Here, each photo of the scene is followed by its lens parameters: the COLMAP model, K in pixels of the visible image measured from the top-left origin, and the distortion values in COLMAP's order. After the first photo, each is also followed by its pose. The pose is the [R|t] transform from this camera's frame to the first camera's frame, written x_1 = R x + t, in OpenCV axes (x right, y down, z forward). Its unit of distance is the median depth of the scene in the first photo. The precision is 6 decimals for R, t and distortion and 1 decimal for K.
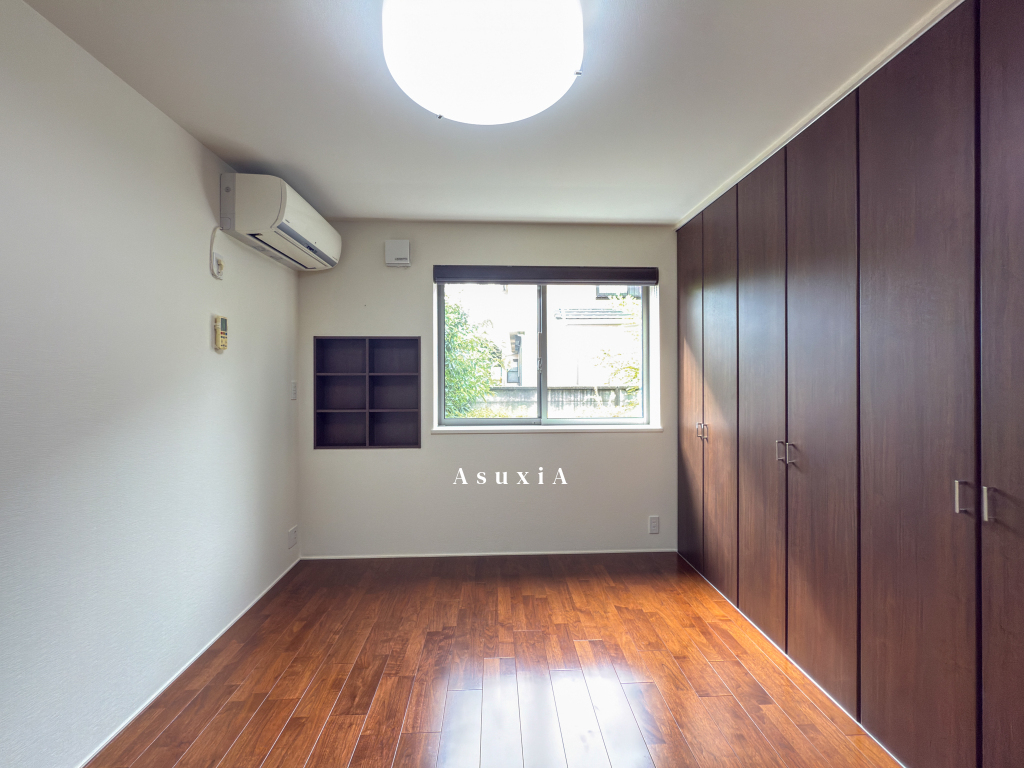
lens RADIAL K [[417.4, 0, 512.0], [0, 417.4, 384.0], [0, 0, 1]] dist [-0.001003, -0.000233]
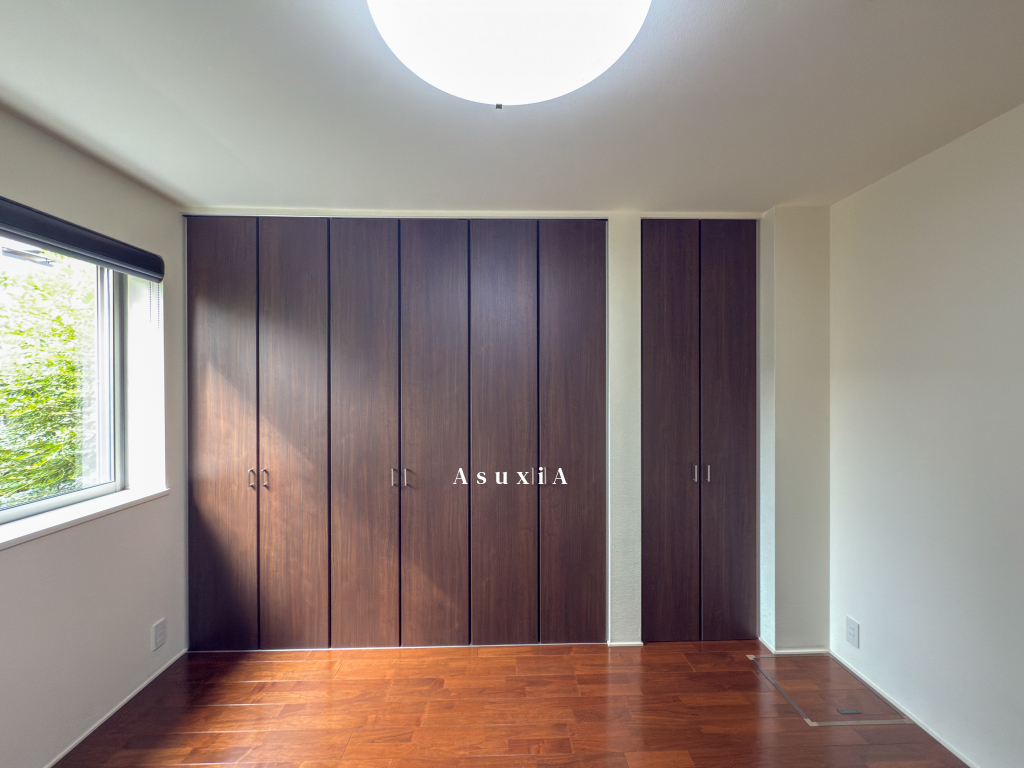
lens RADIAL K [[417.4, 0, 512.0], [0, 417.4, 384.0], [0, 0, 1]] dist [-0.001003, -0.000233]
pose [[0.014616, -0.010827, 0.999835, -0.433150], [0.016903, 0.999801, 0.010579, -0.088633], [-0.999750, 0.016745, 0.014796, 0.547193]]
